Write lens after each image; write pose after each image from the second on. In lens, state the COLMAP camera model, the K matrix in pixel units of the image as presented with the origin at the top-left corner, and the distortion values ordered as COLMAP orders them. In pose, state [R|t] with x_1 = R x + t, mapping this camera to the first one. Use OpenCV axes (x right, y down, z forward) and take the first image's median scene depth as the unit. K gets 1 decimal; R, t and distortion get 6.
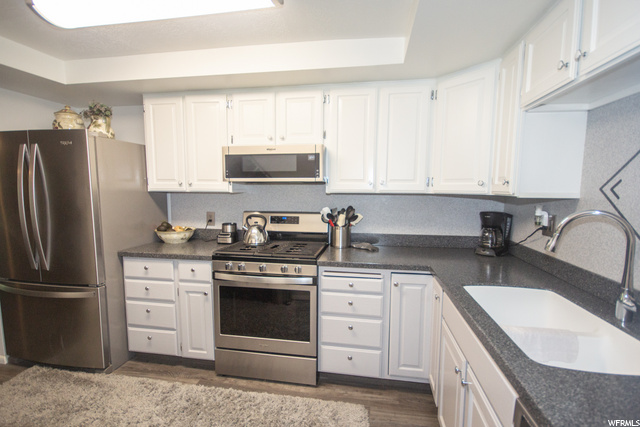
lens RADIAL K [[308.0, 0, 317.4], [0, 308.0, 221.4], [0, 0, 1]] dist [0.000994, 0.000312]
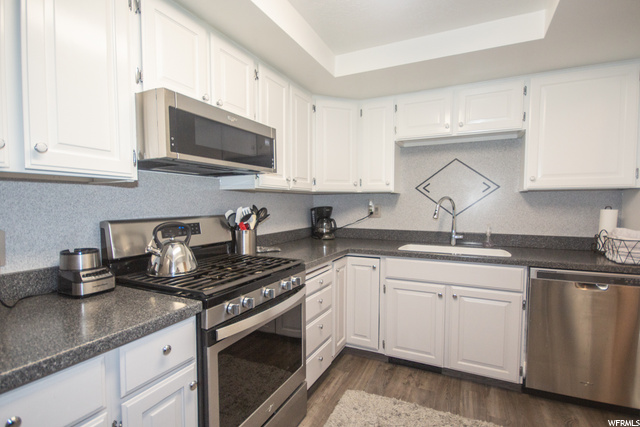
lens RADIAL K [[308.0, 0, 317.4], [0, 308.0, 221.4], [0, 0, 1]] dist [0.000994, 0.000312]
pose [[0.286193, -0.062836, 0.956110, -0.745185], [0.107585, 0.993645, 0.033099, -0.015999], [-0.952113, 0.093391, 0.291134, 0.651780]]
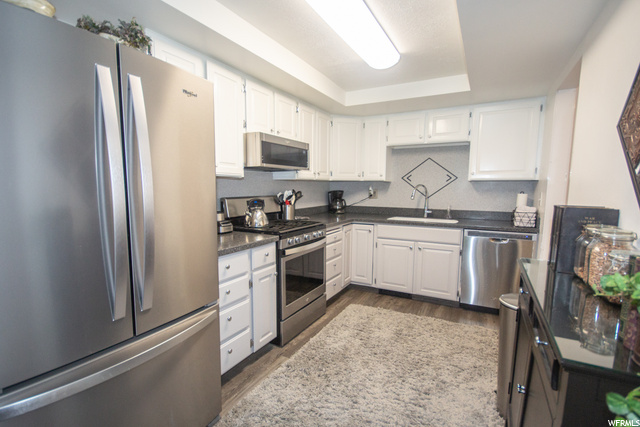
lens RADIAL K [[308.0, 0, 317.4], [0, 308.0, 221.4], [0, 0, 1]] dist [0.000994, 0.000312]
pose [[0.327437, -0.111342, 0.938290, -1.277711], [0.100655, 0.991493, 0.082530, -0.013142], [-0.939497, 0.067420, 0.335858, 0.505042]]
